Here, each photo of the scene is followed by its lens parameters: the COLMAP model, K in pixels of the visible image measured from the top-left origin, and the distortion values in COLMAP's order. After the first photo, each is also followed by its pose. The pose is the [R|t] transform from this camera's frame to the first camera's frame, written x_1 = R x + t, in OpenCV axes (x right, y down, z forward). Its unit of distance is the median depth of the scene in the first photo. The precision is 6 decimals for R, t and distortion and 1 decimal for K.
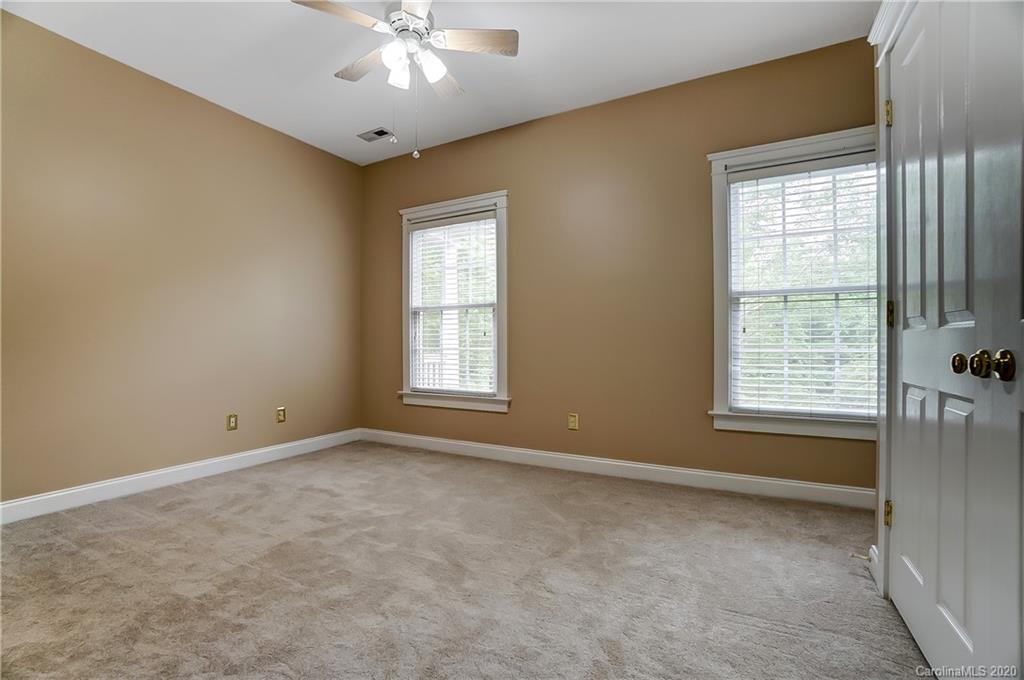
lens RADIAL K [[424.2, 0, 512.0], [0, 424.2, 340.0], [0, 0, 1]] dist [-0.001420, -0.000041]
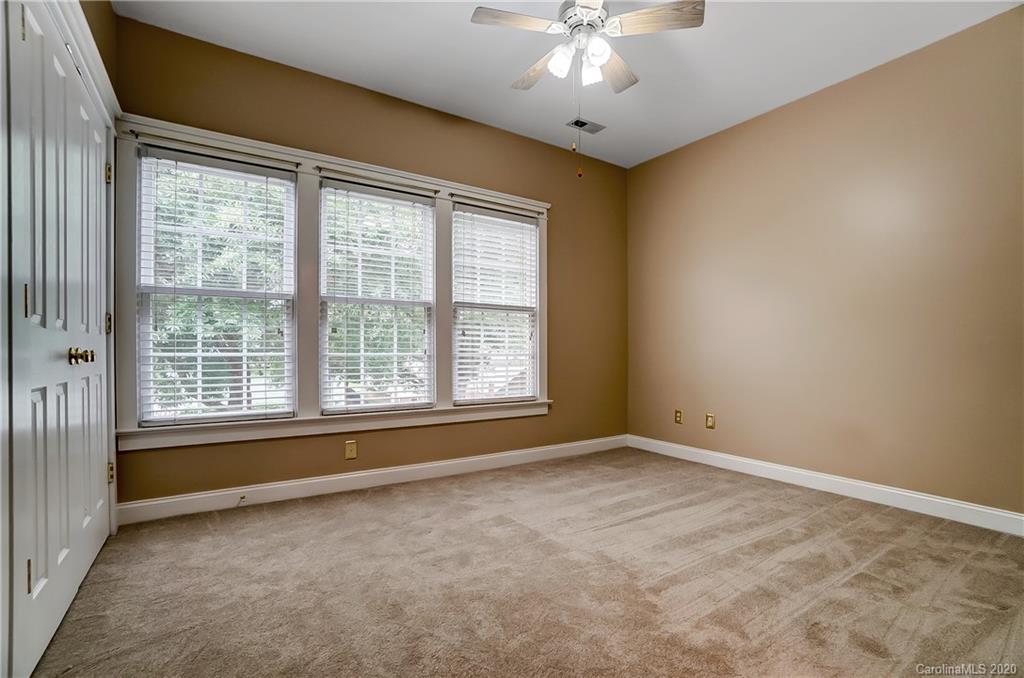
lens RADIAL K [[456.6, 0, 504.9], [0, 456.6, 343.6], [0, 0, 1]] dist [-0.062312, 0.023040]
pose [[0.510717, 0.012187, 0.859663, -0.989576], [-0.014851, 0.999875, -0.005351, 0.003048], [-0.859621, -0.010034, 0.510834, 0.487207]]
